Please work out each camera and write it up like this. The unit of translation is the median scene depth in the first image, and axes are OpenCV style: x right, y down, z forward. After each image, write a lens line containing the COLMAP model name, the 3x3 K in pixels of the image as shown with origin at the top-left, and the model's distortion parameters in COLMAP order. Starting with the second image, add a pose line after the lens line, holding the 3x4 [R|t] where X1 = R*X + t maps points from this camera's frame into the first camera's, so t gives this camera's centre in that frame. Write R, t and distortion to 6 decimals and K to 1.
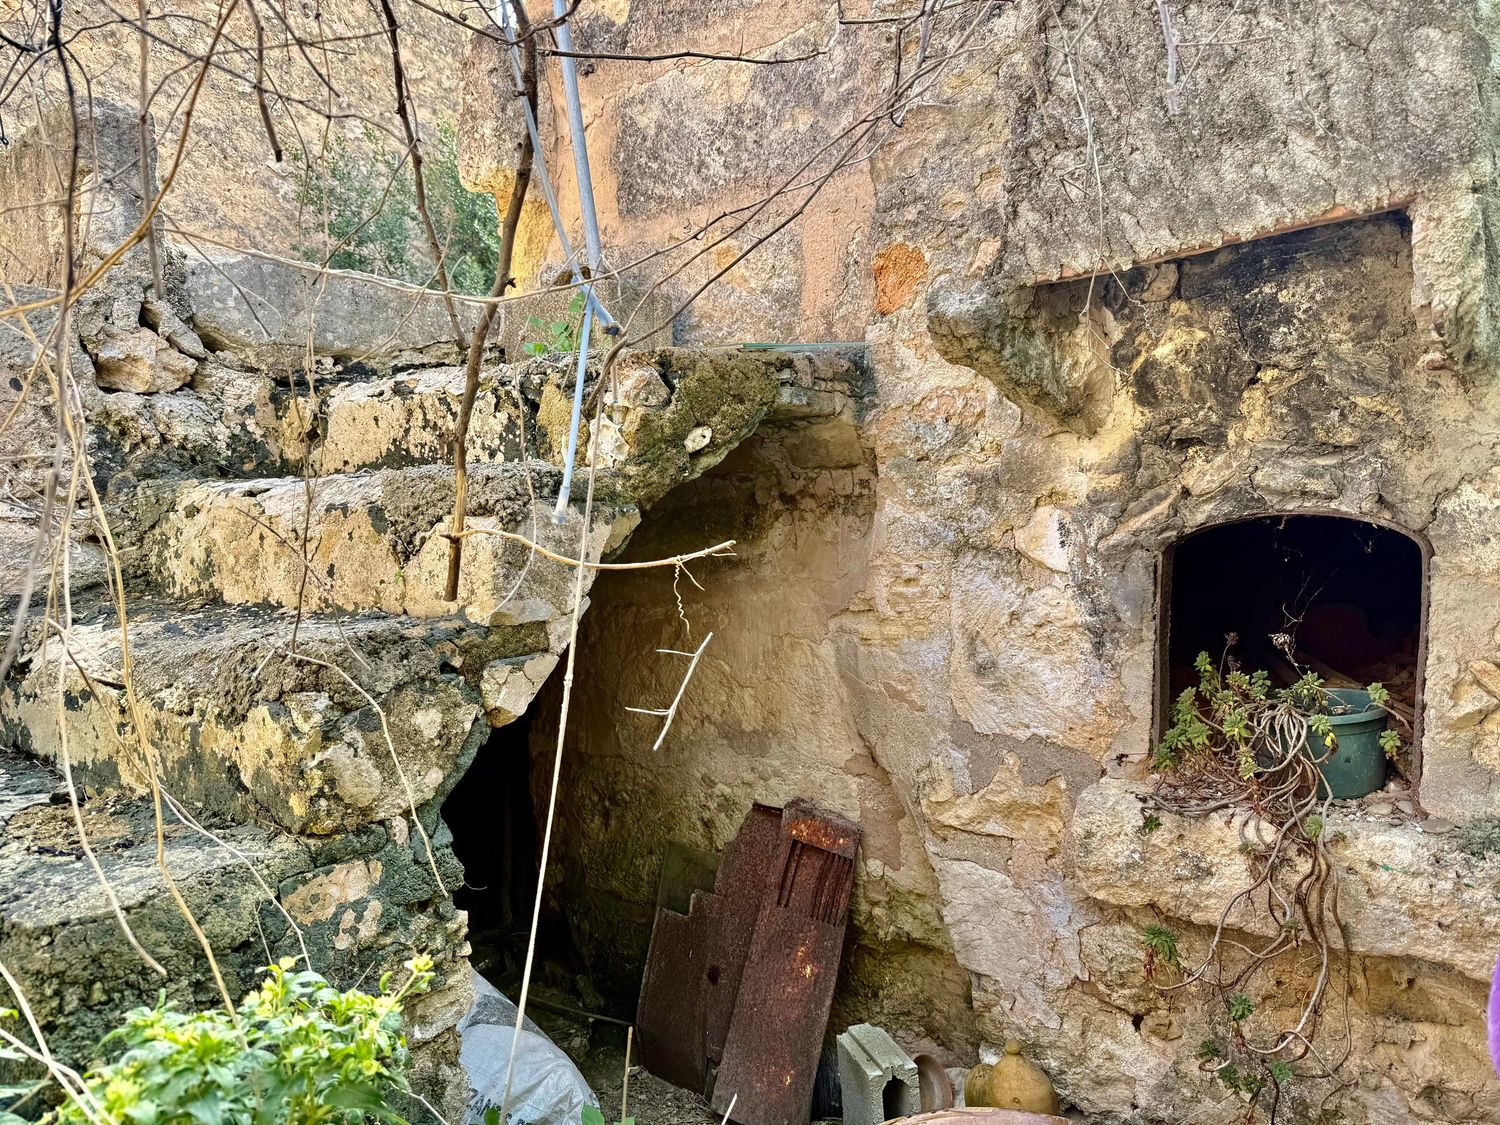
lens RADIAL K [[1047.4, 0, 749.6], [0, 1047.4, 570.9], [0, 0, 1]] dist [0.066202, -0.089571]
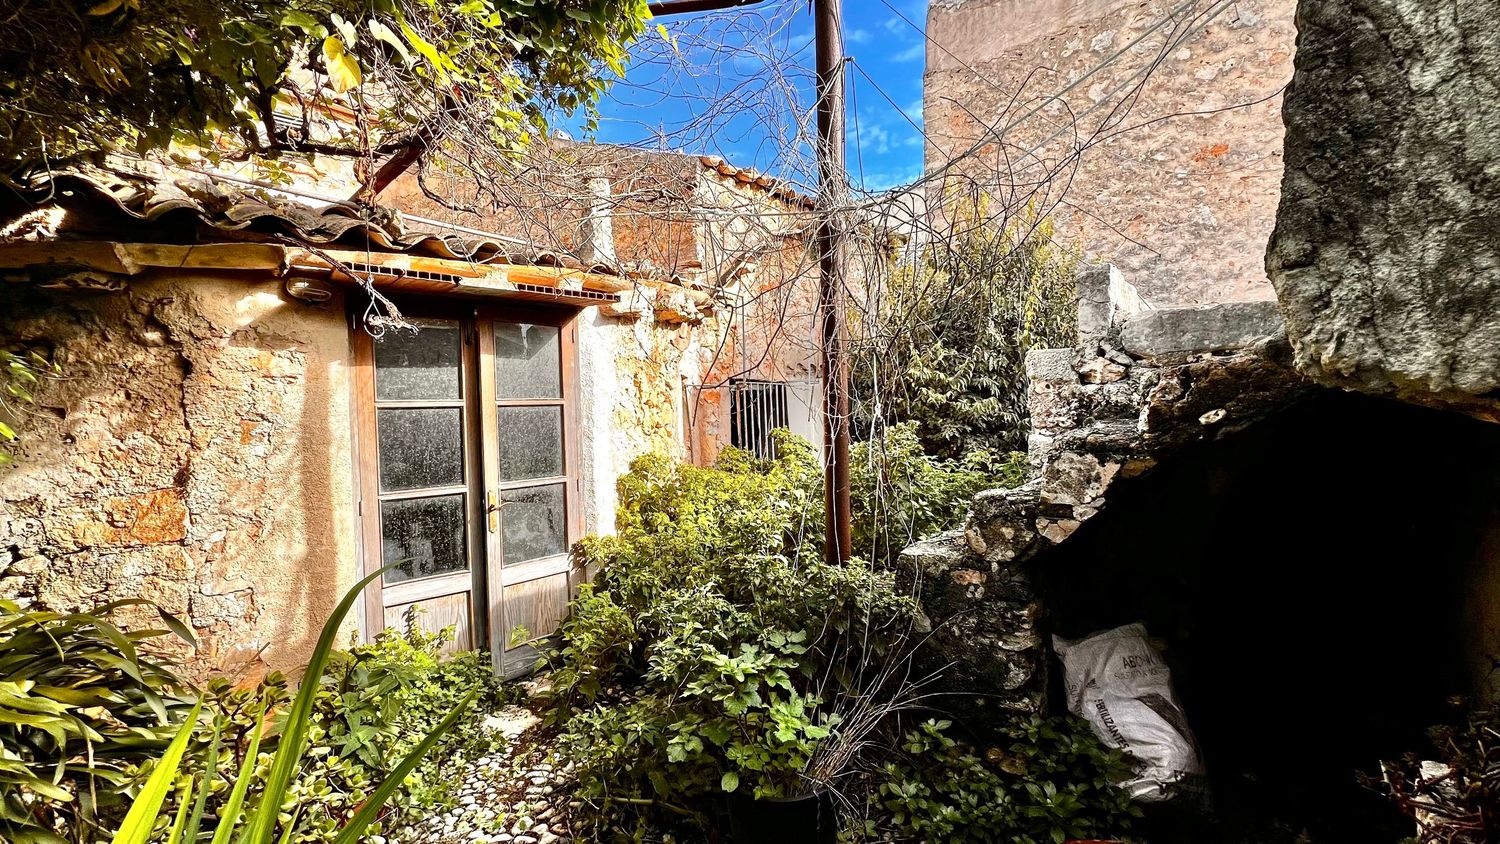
lens RADIAL K [[594.4, 0, 750.0], [0, 594.4, 422.0], [0, 0, 1]] dist [0.000279, 0.000378]
pose [[-0.063938, 0.048630, -0.996768, 0.890520], [-0.019632, 0.998557, 0.049977, -0.143887], [0.997761, 0.022764, -0.062891, 0.321334]]
